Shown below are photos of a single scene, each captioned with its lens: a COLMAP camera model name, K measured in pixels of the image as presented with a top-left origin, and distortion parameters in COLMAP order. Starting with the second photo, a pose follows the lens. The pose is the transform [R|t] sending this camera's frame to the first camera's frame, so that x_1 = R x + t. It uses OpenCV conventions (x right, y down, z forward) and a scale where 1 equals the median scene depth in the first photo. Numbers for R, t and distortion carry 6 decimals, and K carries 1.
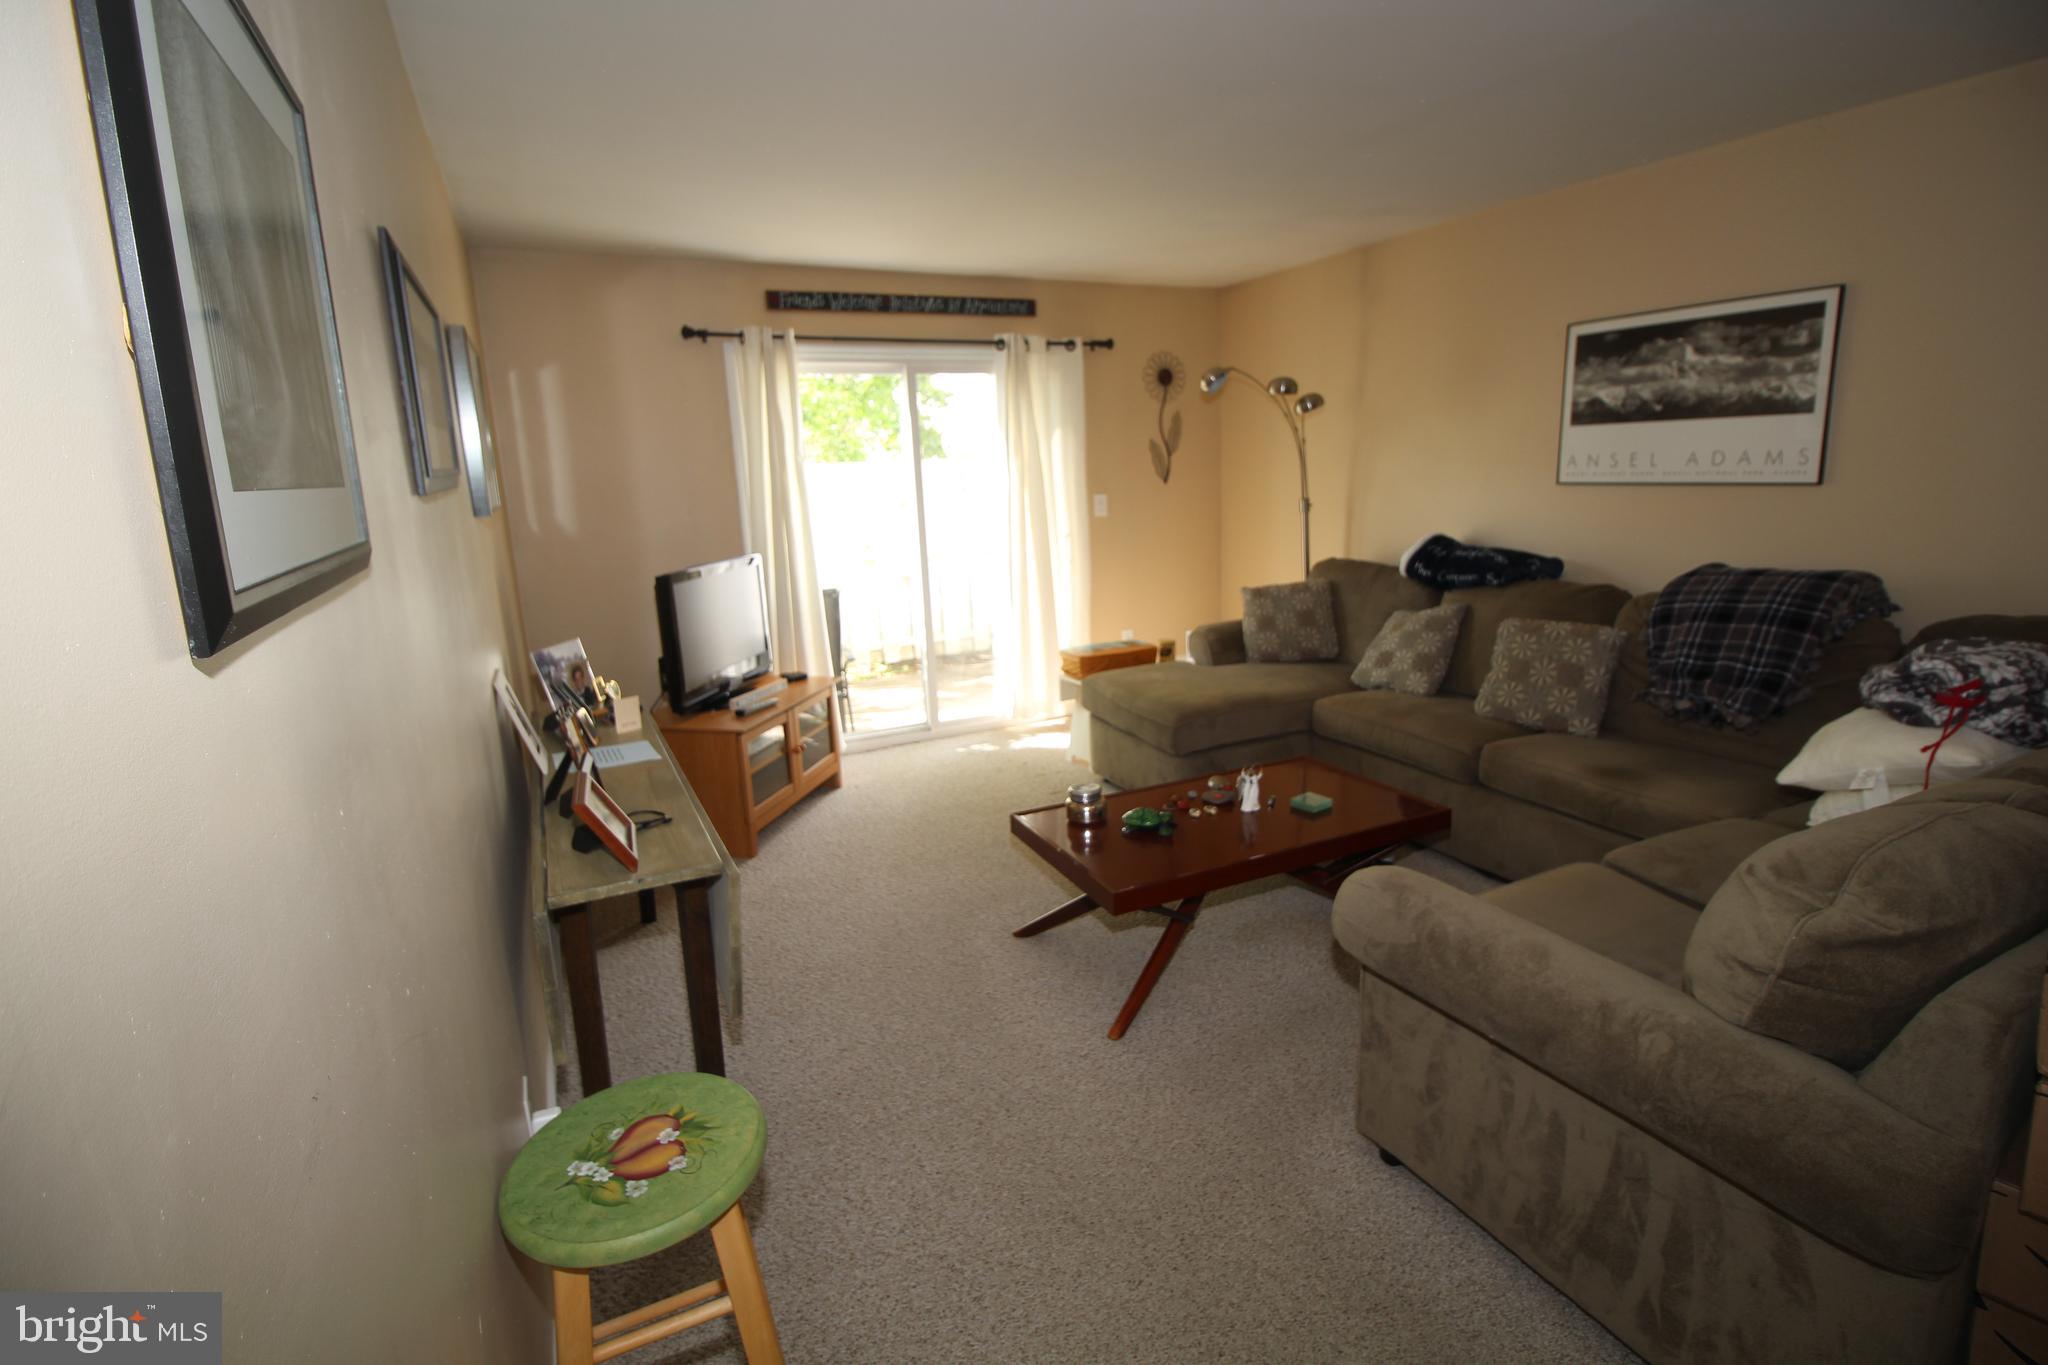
lens RADIAL K [[944.0, 0, 1010.0], [0, 944.0, 668.1], [0, 0, 1]] dist [-0.004896, -0.011216]
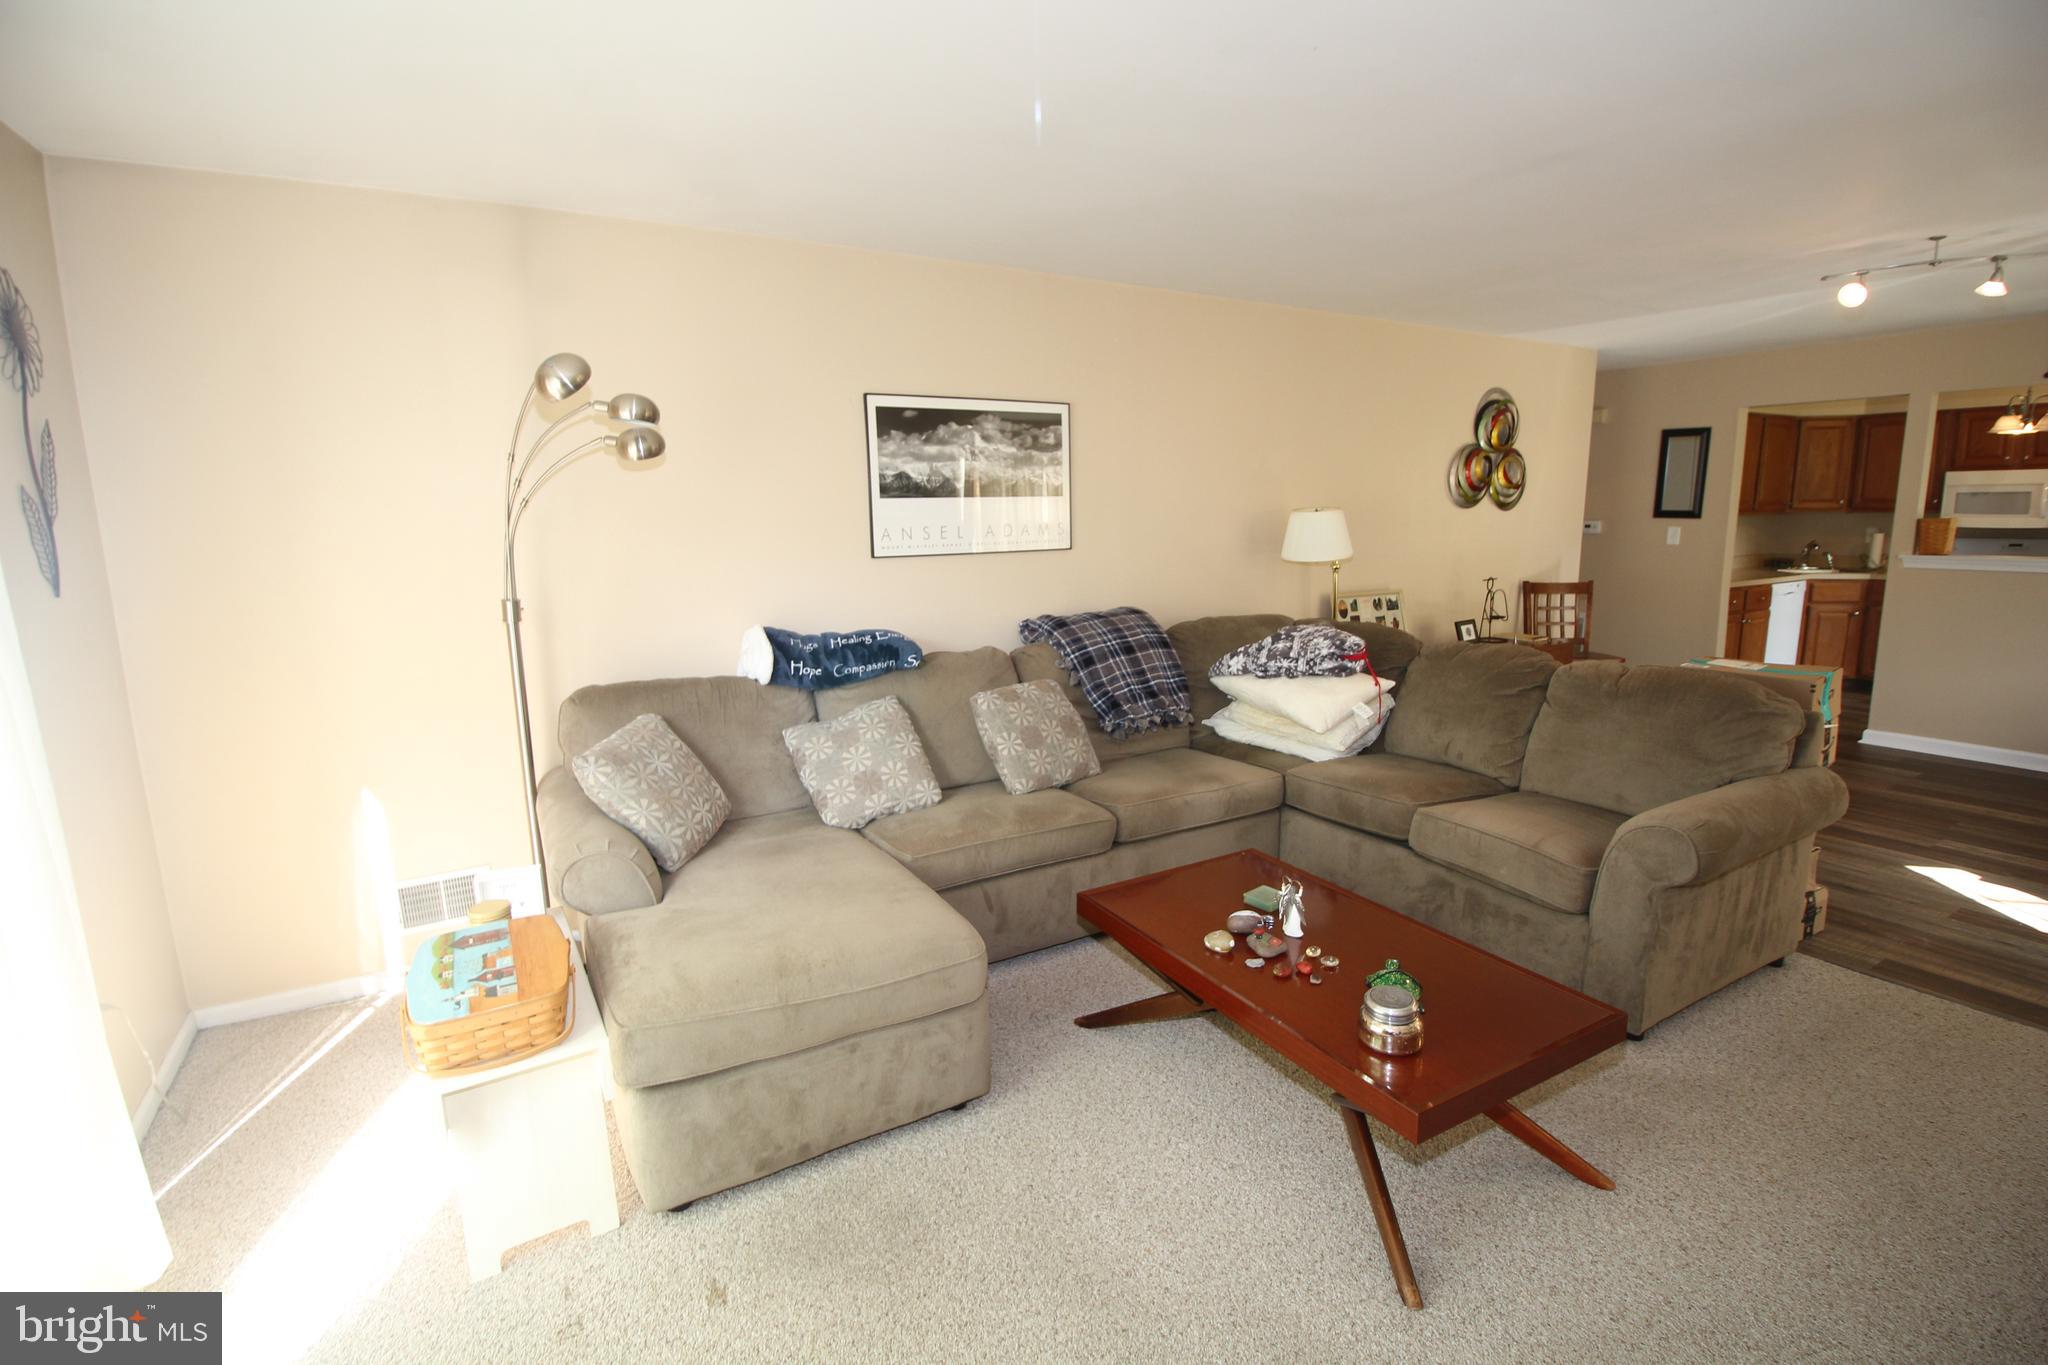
lens RADIAL K [[944.0, 0, 1030.0], [0, 944.0, 674.4], [0, 0, 1]] dist [-0.004896, -0.011216]
pose [[-0.090815, -0.126979, 0.987739, -0.469498], [0.230830, 0.962142, 0.144912, -0.222382], [-0.968747, 0.241160, -0.058066, 1.121244]]
